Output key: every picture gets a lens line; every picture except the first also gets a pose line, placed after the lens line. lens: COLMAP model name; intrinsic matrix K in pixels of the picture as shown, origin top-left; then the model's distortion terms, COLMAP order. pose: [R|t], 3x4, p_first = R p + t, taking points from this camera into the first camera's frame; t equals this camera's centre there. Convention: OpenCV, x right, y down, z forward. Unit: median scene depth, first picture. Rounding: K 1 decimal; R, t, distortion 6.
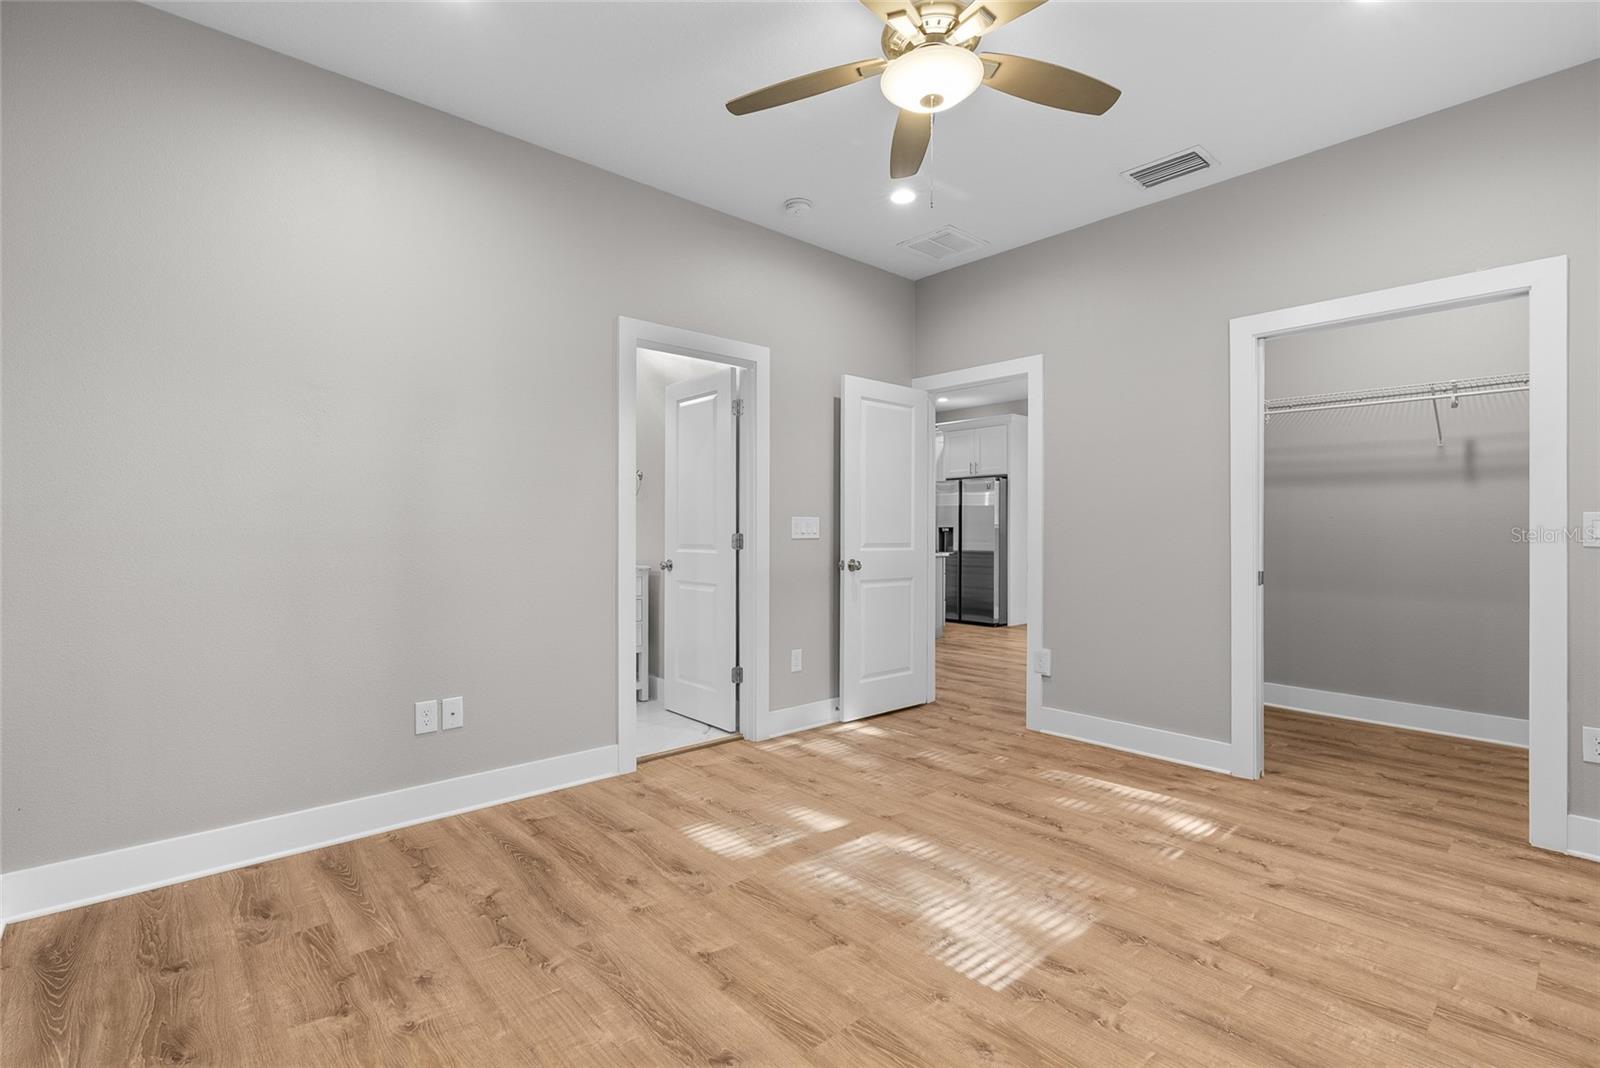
lens RADIAL K [[730.3, 0, 792.5], [0, 730.3, 531.4], [0, 0, 1]] dist [-0.007384, 0.003451]
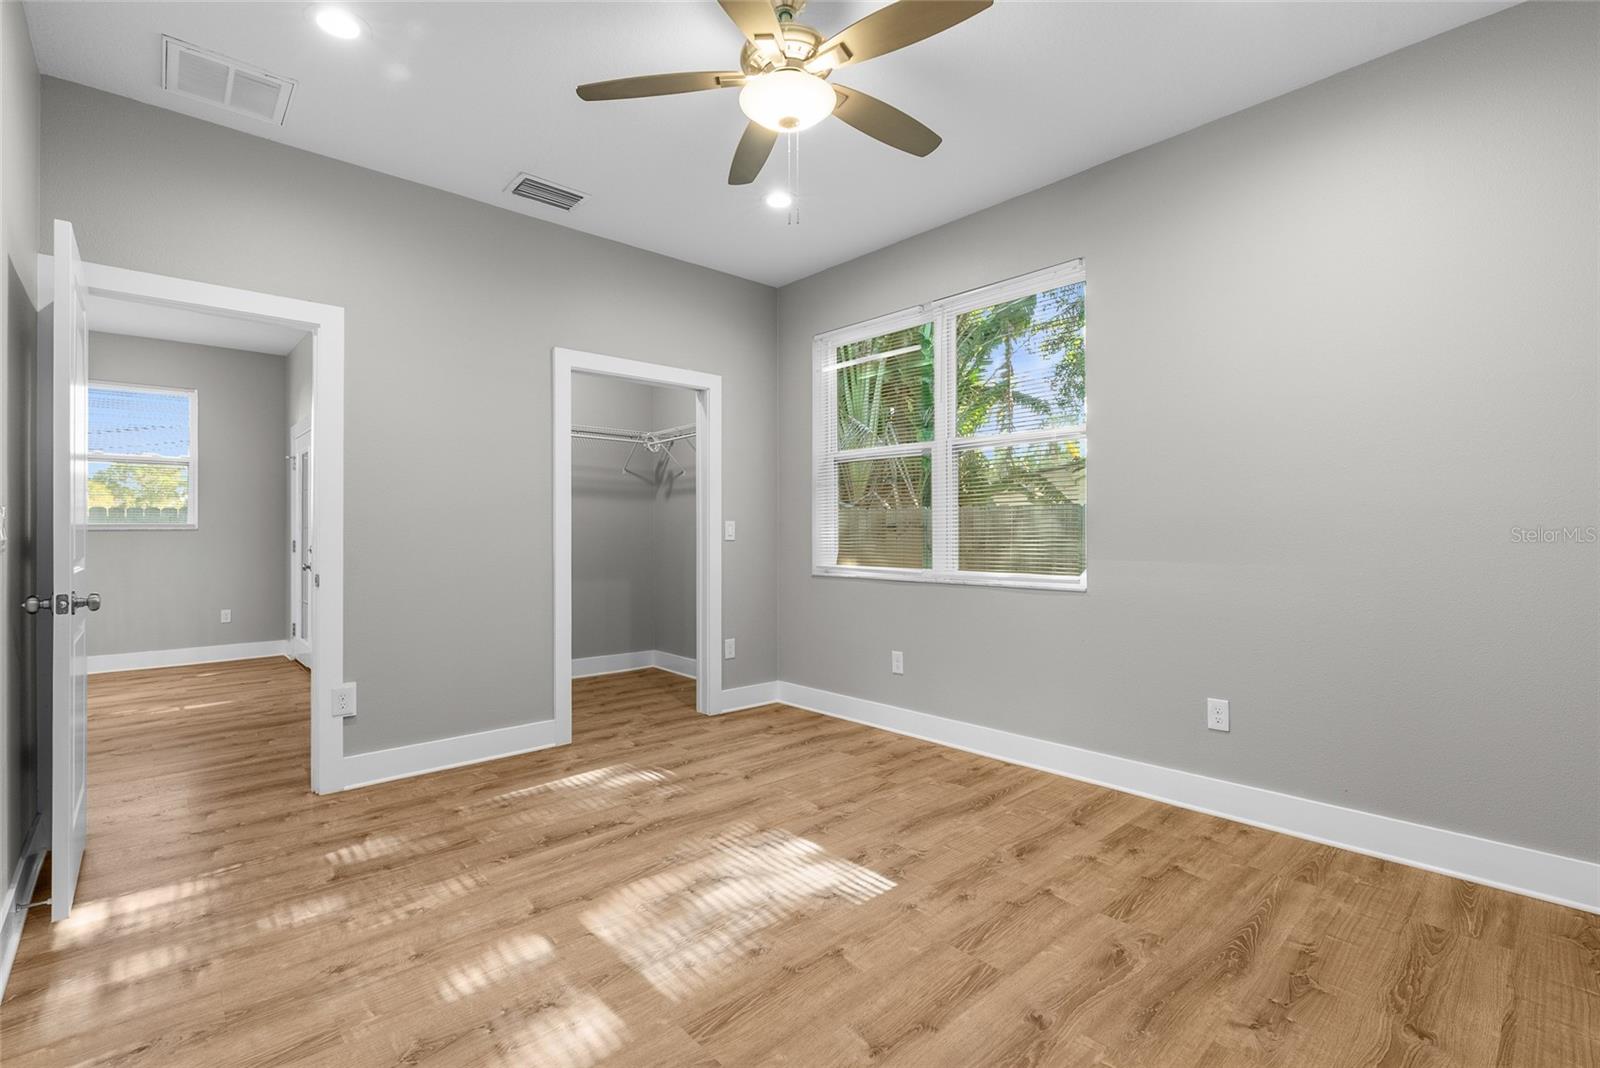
lens RADIAL K [[730.3, 0, 794.2], [0, 730.3, 533.5], [0, 0, 1]] dist [-0.007384, 0.003451]
pose [[-0.018390, -0.002782, 0.999827, -0.663655], [0.003662, 0.999989, 0.002850, -0.001344], [-0.999824, 0.003714, -0.018379, 0.783786]]
